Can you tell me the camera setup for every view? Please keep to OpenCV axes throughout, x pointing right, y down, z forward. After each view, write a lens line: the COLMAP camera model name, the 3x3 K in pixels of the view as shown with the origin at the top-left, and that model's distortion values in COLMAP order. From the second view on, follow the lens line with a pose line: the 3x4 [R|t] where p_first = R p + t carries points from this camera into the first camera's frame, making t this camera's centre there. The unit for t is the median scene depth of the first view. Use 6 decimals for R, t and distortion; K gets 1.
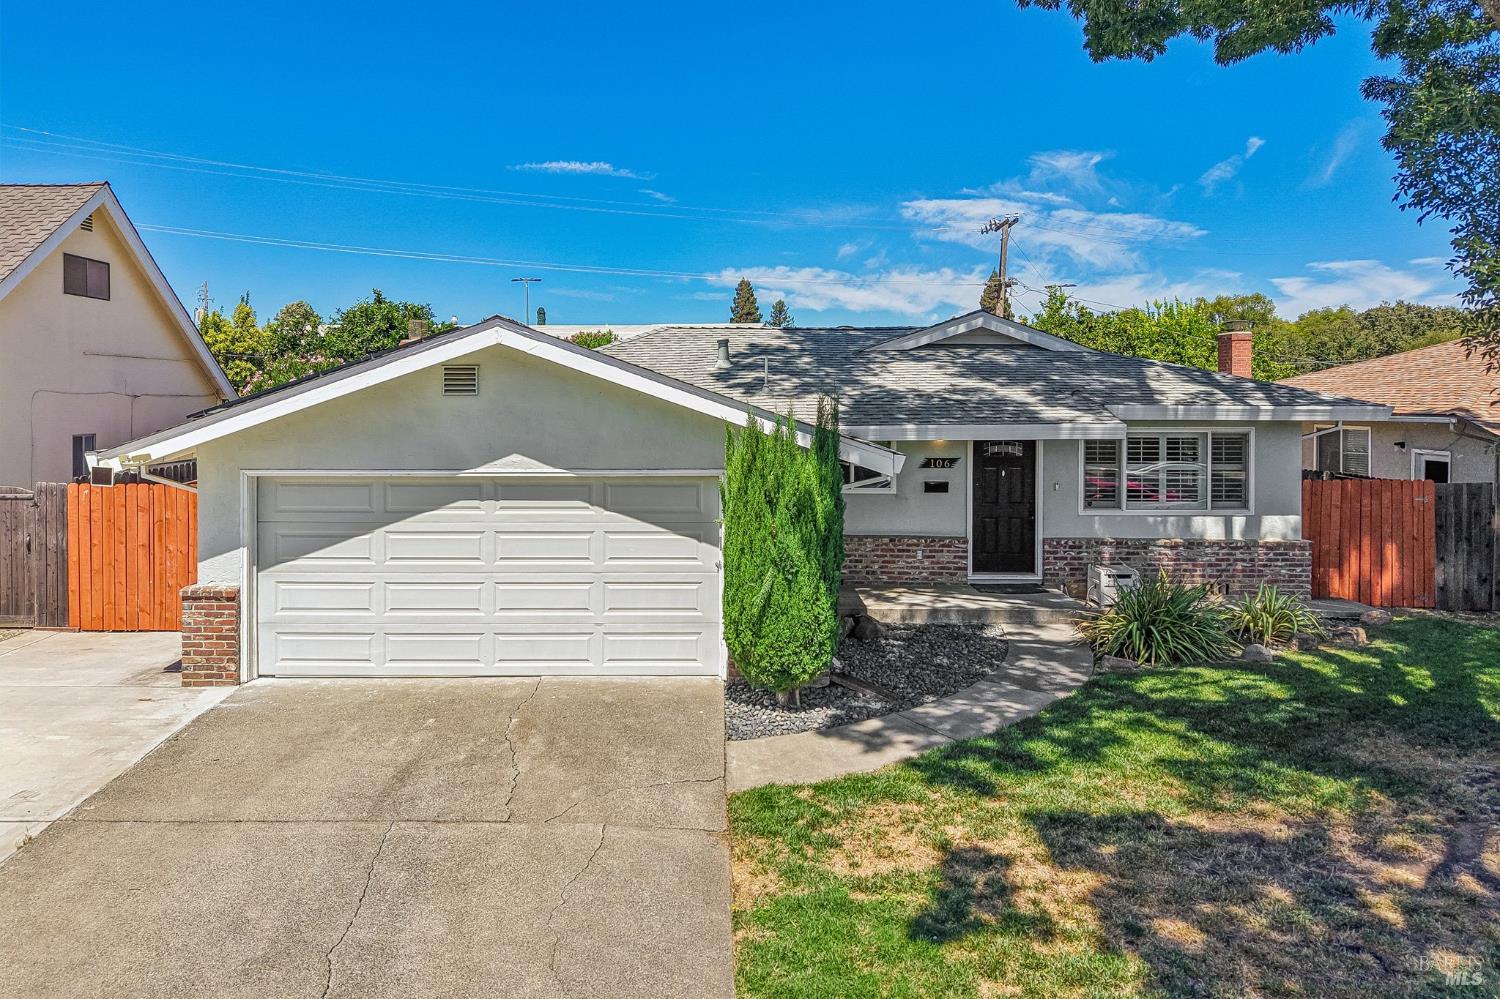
lens RADIAL K [[1027.3, 0, 749.7], [0, 1027.3, 420.7], [0, 0, 1]] dist [0.003075, 0.000781]
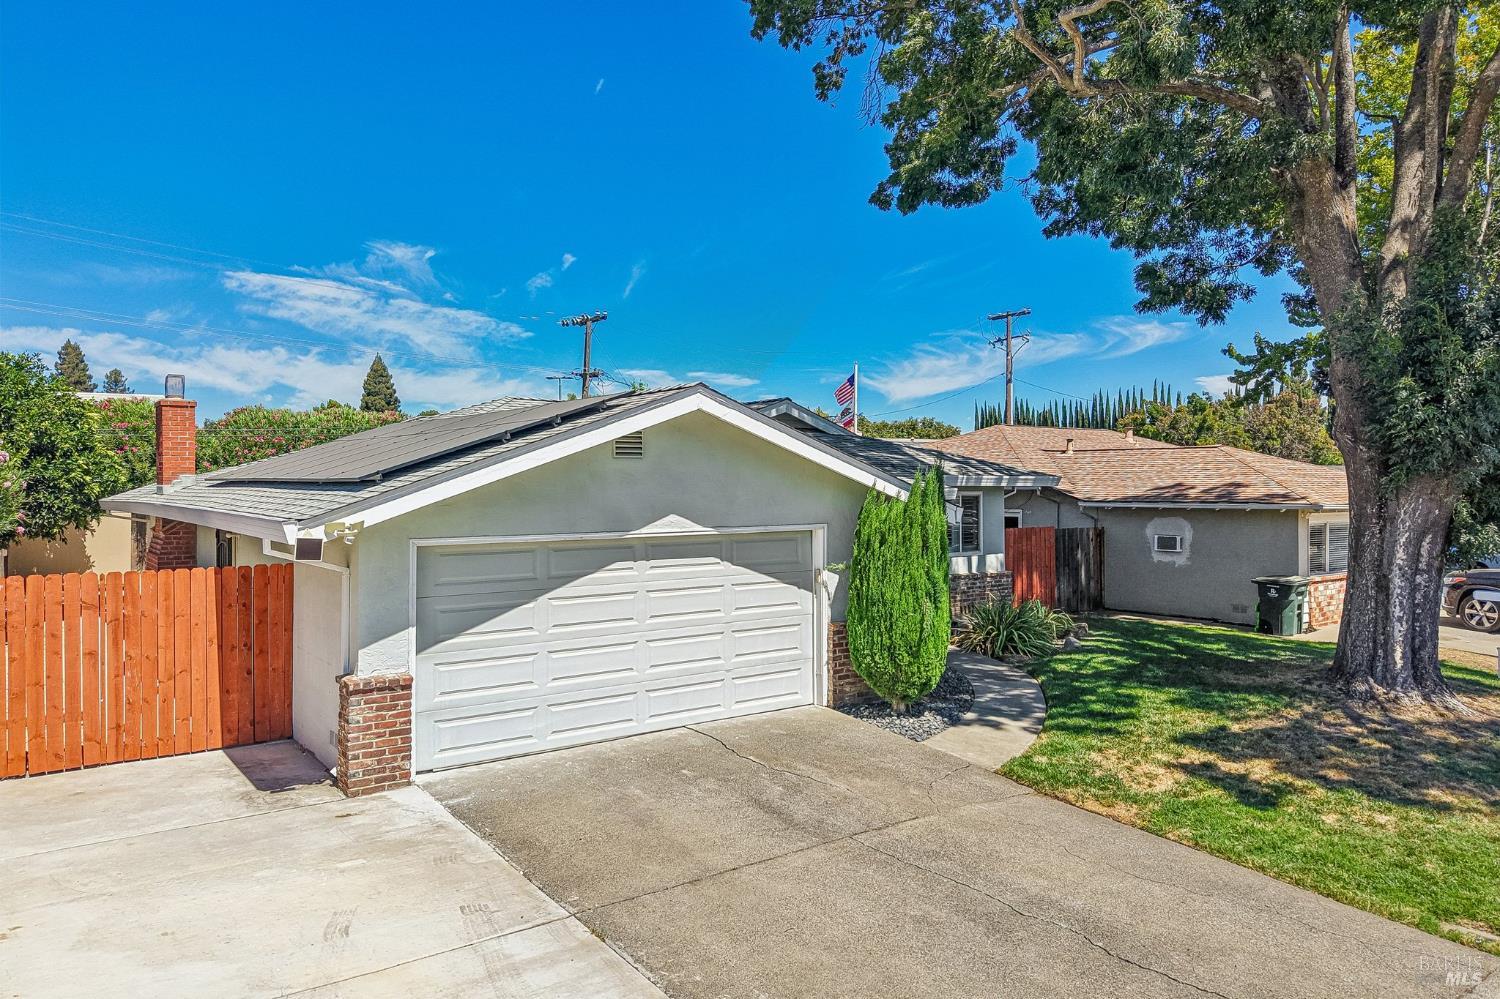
lens RADIAL K [[994.5, 0, 750.0], [0, 994.5, 499.5], [0, 0, 1]] dist [0.023739, 0.000196]
pose [[0.802163, -0.010941, 0.597005, -0.564127], [0.015011, 0.999886, -0.001845, 0.014896], [-0.596917, 0.010441, 0.802235, 0.105848]]
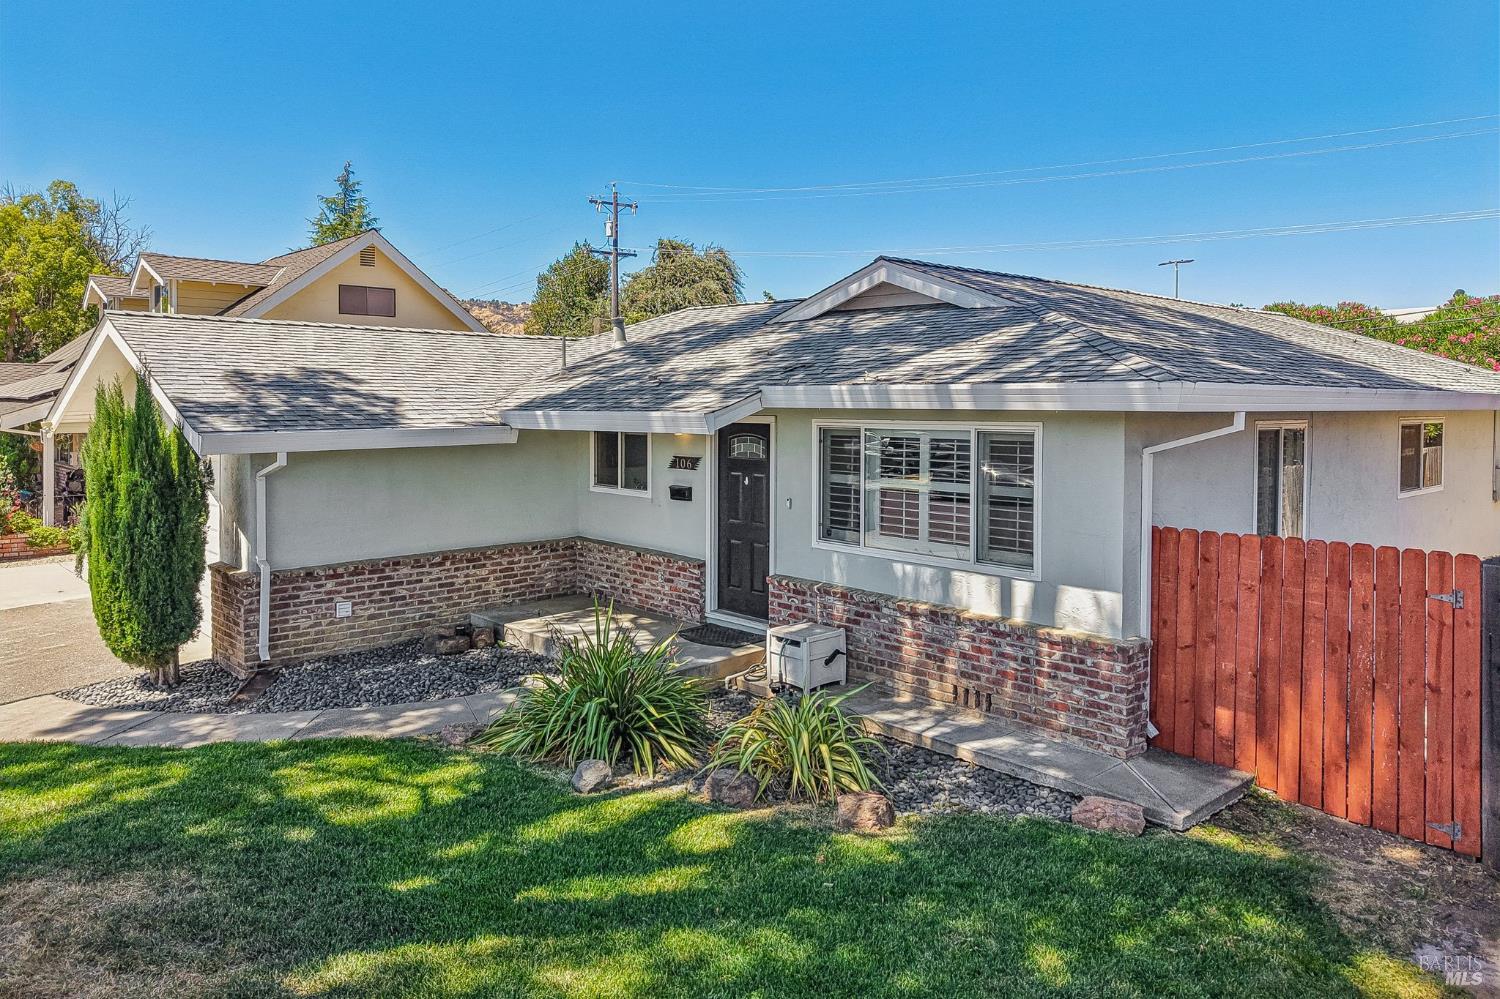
lens RADIAL K [[994.5, 0, 750.0], [0, 994.5, 499.5], [0, 0, 1]] dist [0.023739, 0.000196]
pose [[0.681364, 0.072300, -0.728366, 0.769588], [-0.018056, 0.996467, 0.082022, 0.006149], [0.731722, -0.042735, 0.680262, 0.519418]]
